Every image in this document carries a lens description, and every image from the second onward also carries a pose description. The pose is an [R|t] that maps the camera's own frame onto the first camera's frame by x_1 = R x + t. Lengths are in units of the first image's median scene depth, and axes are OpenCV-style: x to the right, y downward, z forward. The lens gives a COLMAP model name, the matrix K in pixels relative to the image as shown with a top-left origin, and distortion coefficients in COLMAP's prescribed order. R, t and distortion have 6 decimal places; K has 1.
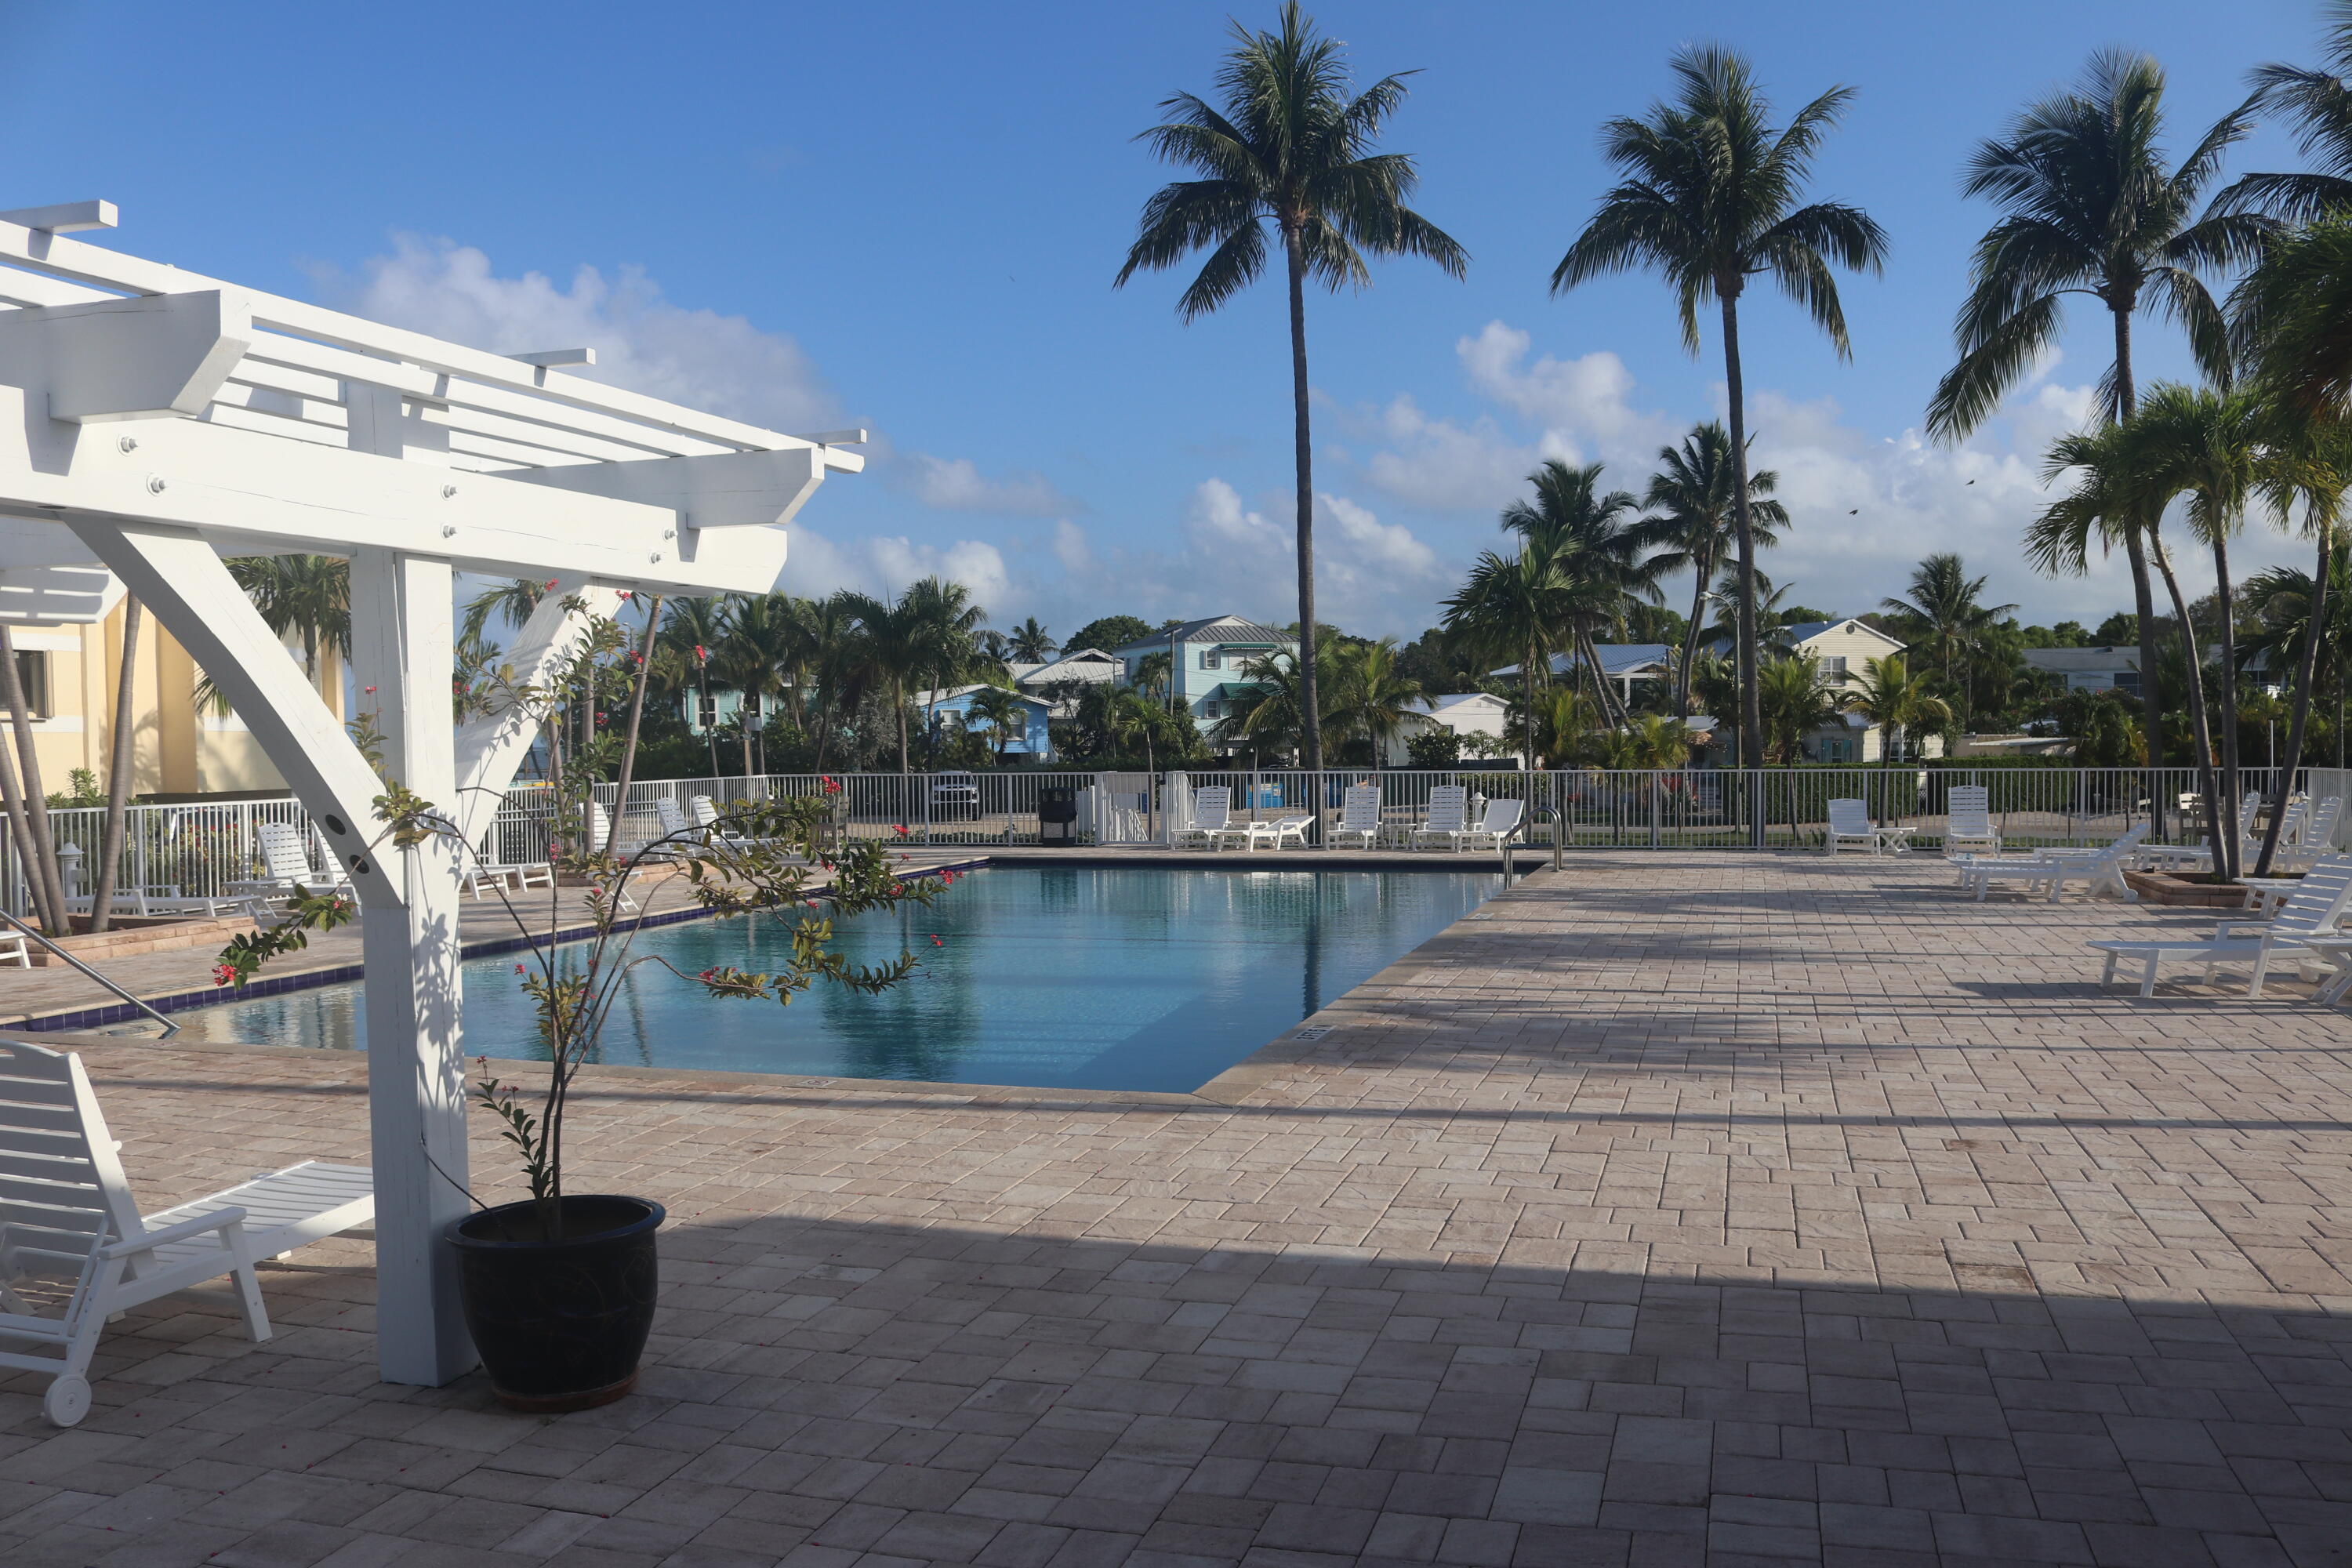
lens RADIAL K [[1933.3, 0, 1176.0], [0, 1933.3, 784.0], [0, 0, 1]] dist [0.003731, 0.003114]
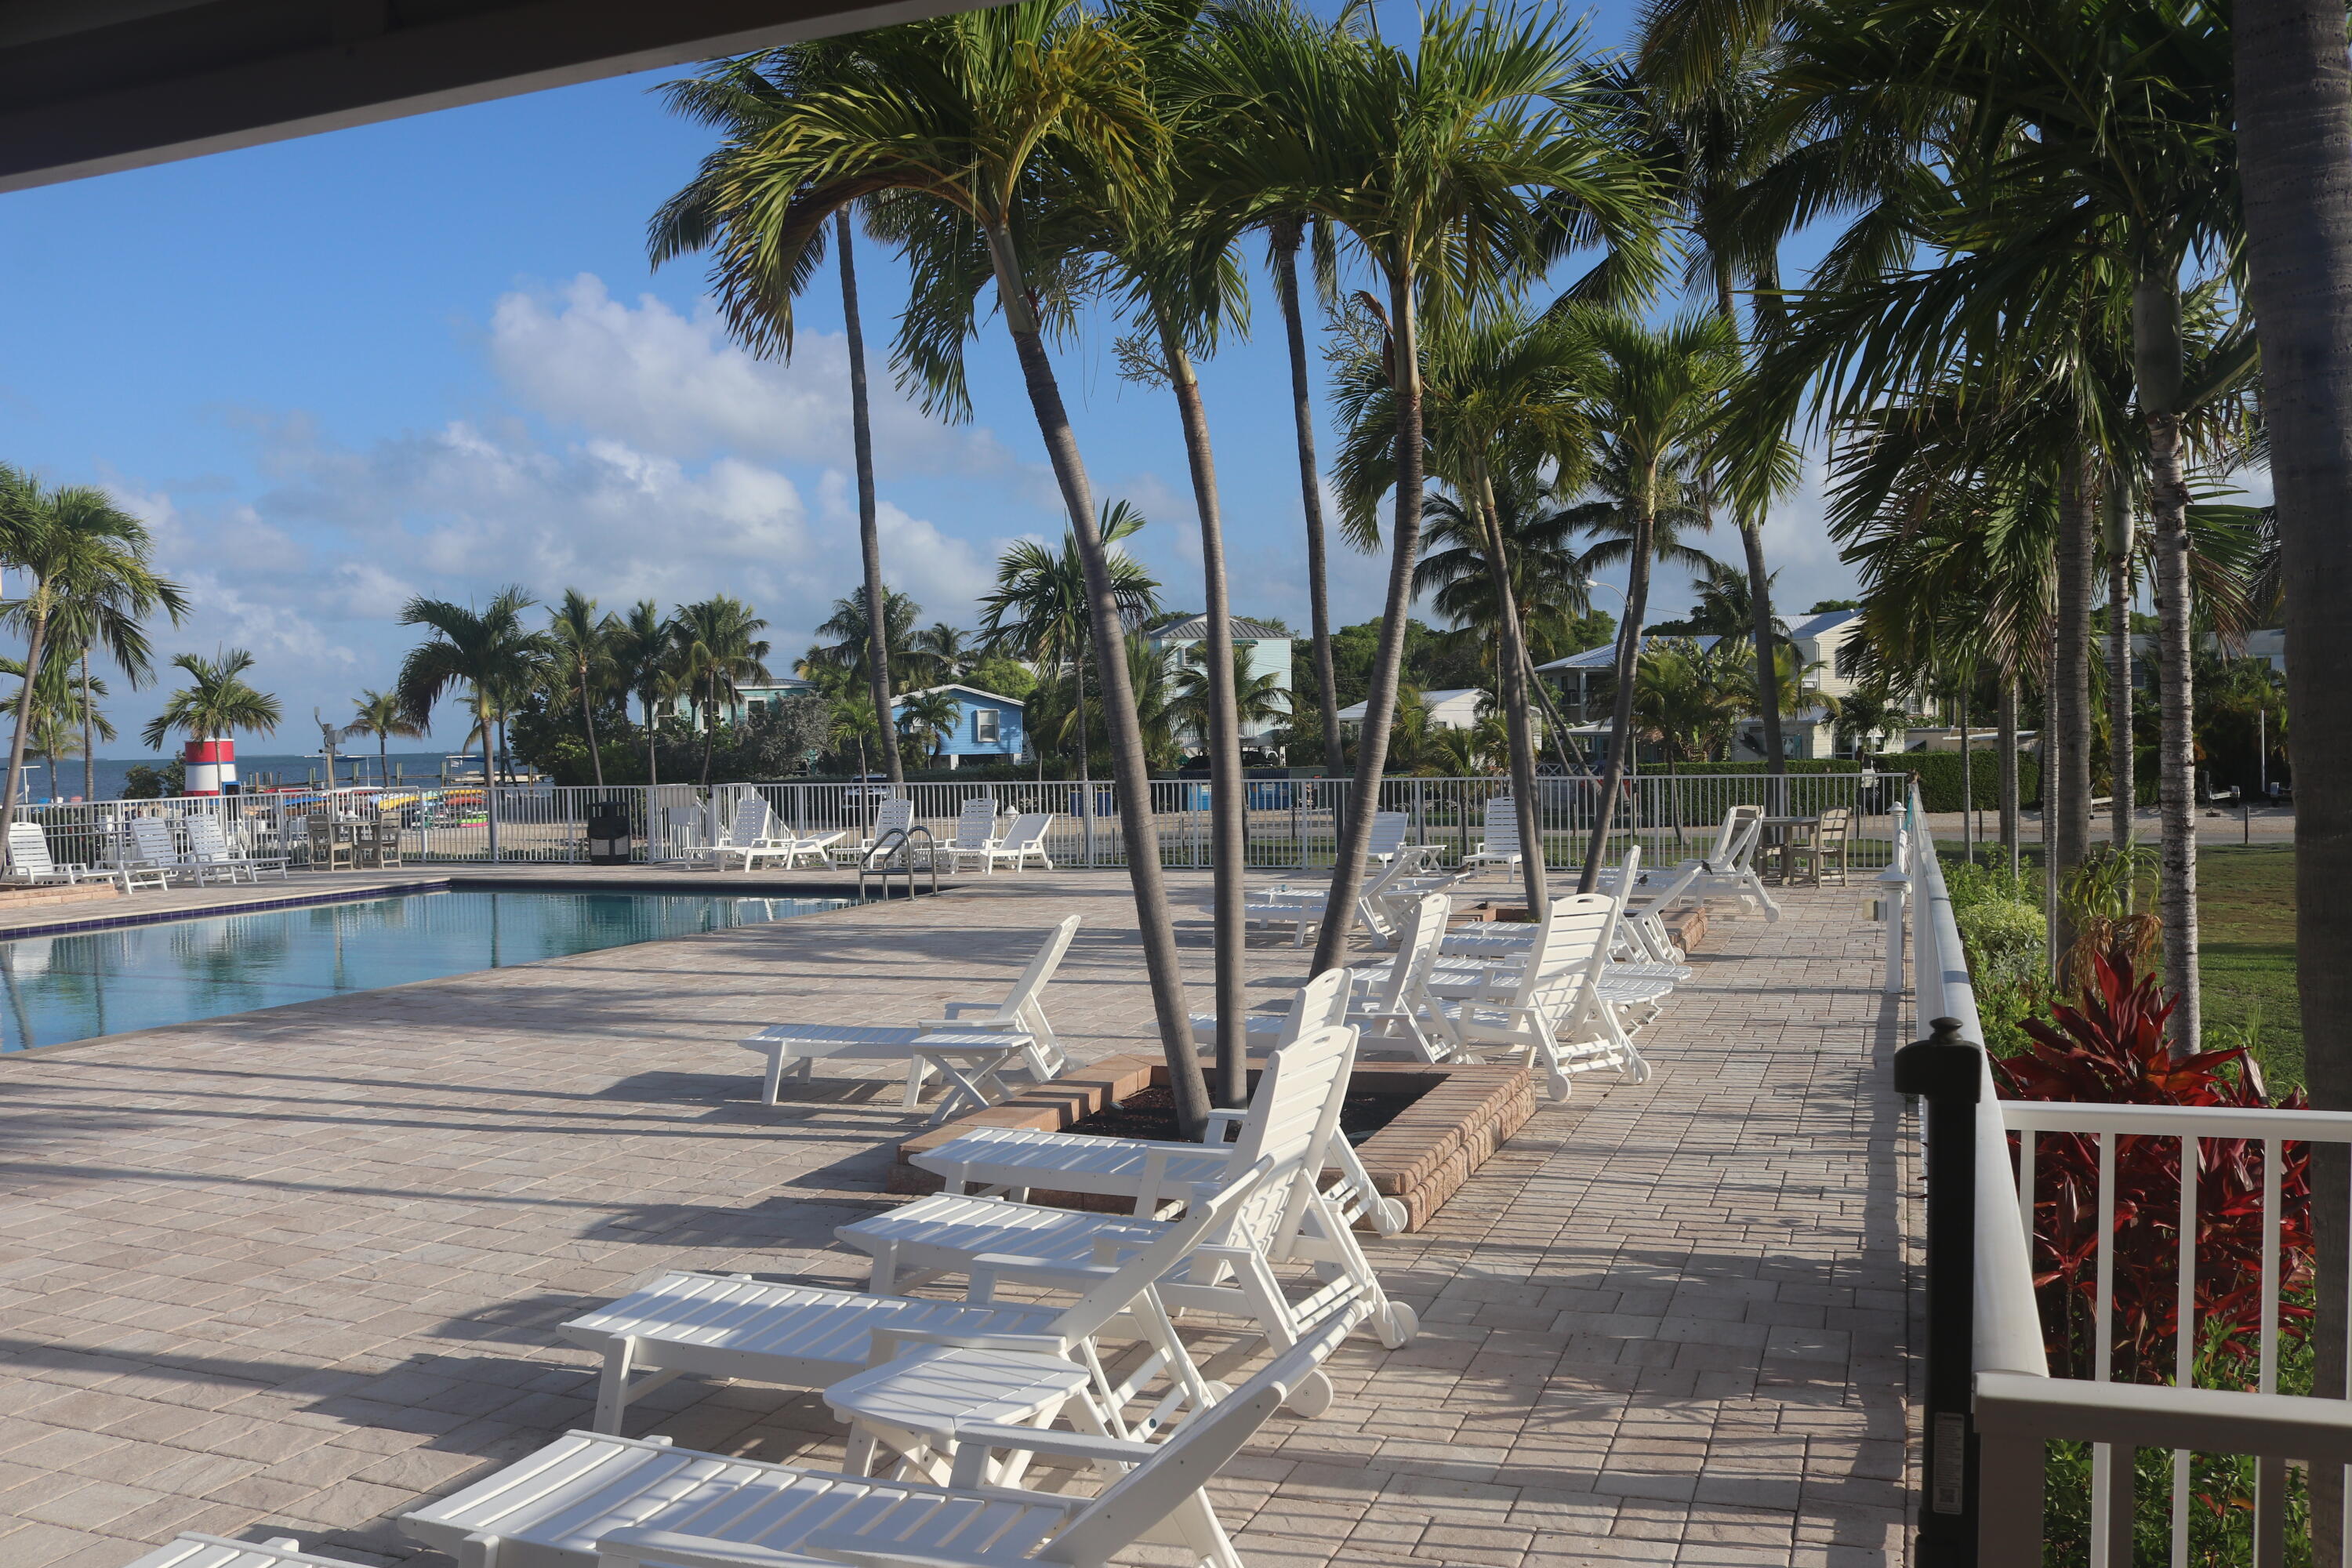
lens RADIAL K [[1933.3, 0, 1176.0], [0, 1933.3, 784.0], [0, 0, 1]] dist [0.003731, 0.003114]
pose [[0.997004, -0.004982, -0.077191, 0.124978], [0.005167, 0.999984, 0.002200, -0.003346], [0.077179, -0.002592, 0.997014, 0.030757]]
